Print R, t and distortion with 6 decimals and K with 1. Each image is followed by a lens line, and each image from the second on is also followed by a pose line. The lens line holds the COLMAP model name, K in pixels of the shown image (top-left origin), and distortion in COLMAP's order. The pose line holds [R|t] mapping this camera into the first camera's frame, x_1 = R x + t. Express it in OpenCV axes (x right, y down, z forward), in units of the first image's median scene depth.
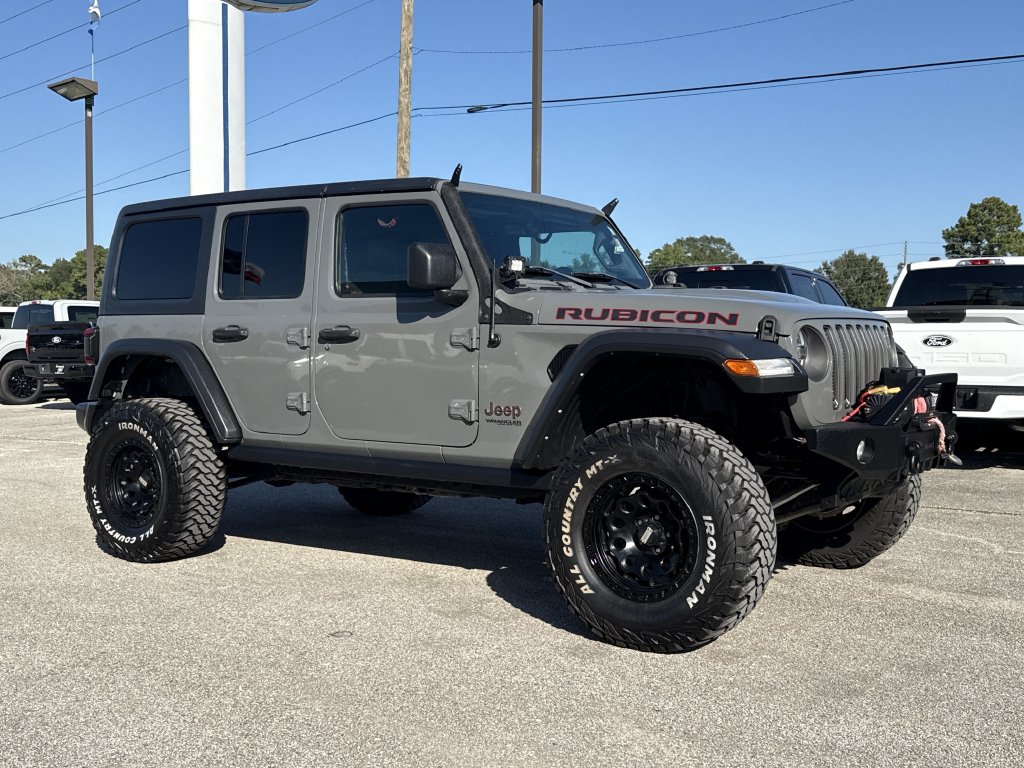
lens RADIAL K [[1021.3, 0, 512.4], [0, 1021.3, 427.0], [0, 0, 1]] dist [0.188708, -0.028240]
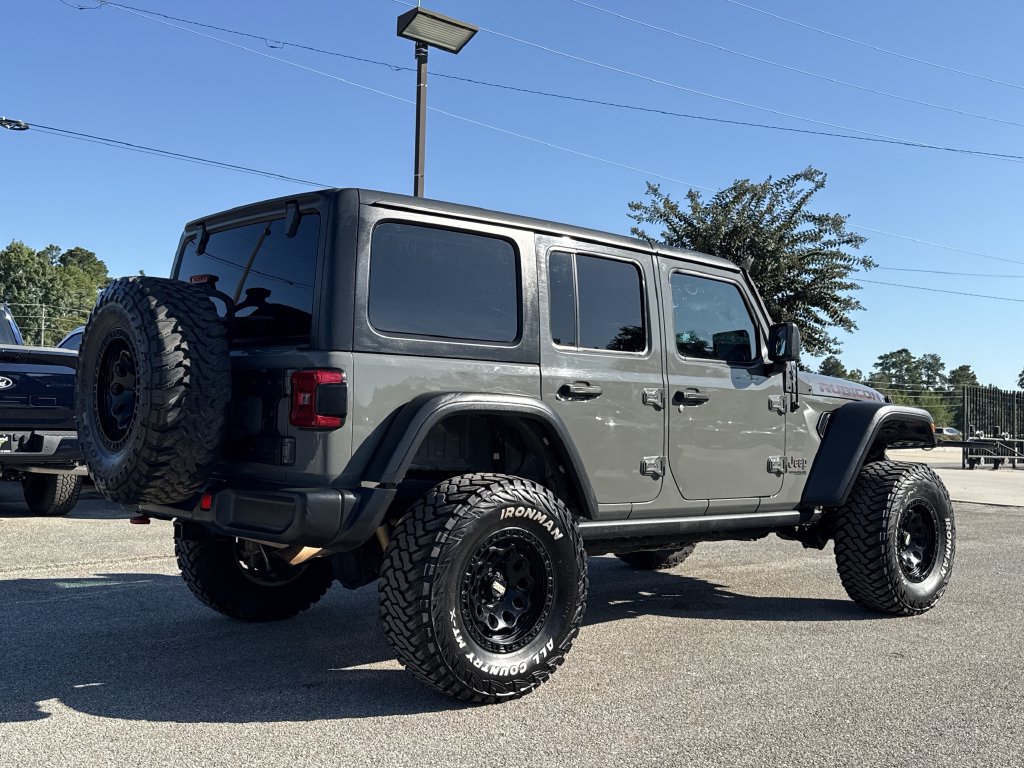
lens RADIAL K [[1073.6, 0, 512.0], [0, 1073.6, 384.0], [0, 0, 1]] dist [0.015941, -0.000969]
pose [[0.245214, 0.036623, 0.968777, -1.241274], [0.052779, 0.997300, -0.051061, -0.058796], [-0.968031, 0.063652, 0.242619, 0.920183]]
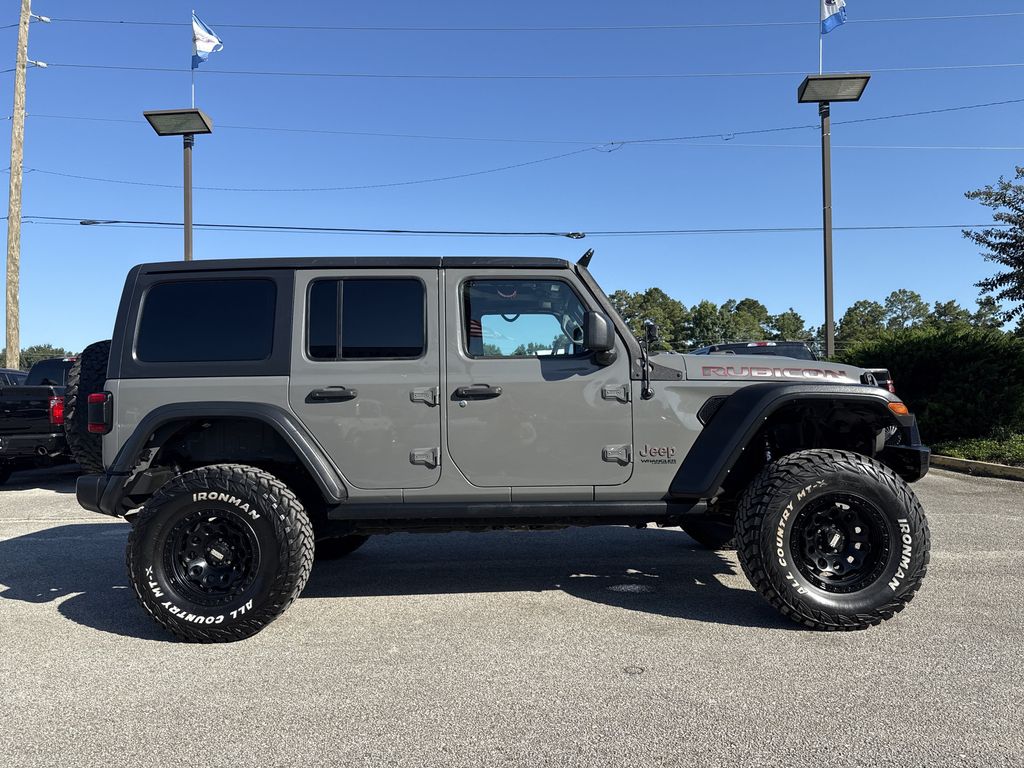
lens RADIAL K [[684.9, 0, 513.7], [0, 684.9, 417.5], [0, 0, 1]] dist [0.023398, 0.004574]
pose [[0.833372, -0.028060, 0.552000, -0.538779], [0.064882, 0.996772, -0.047287, -0.027136], [-0.548891, 0.075222, 0.832502, 0.382308]]
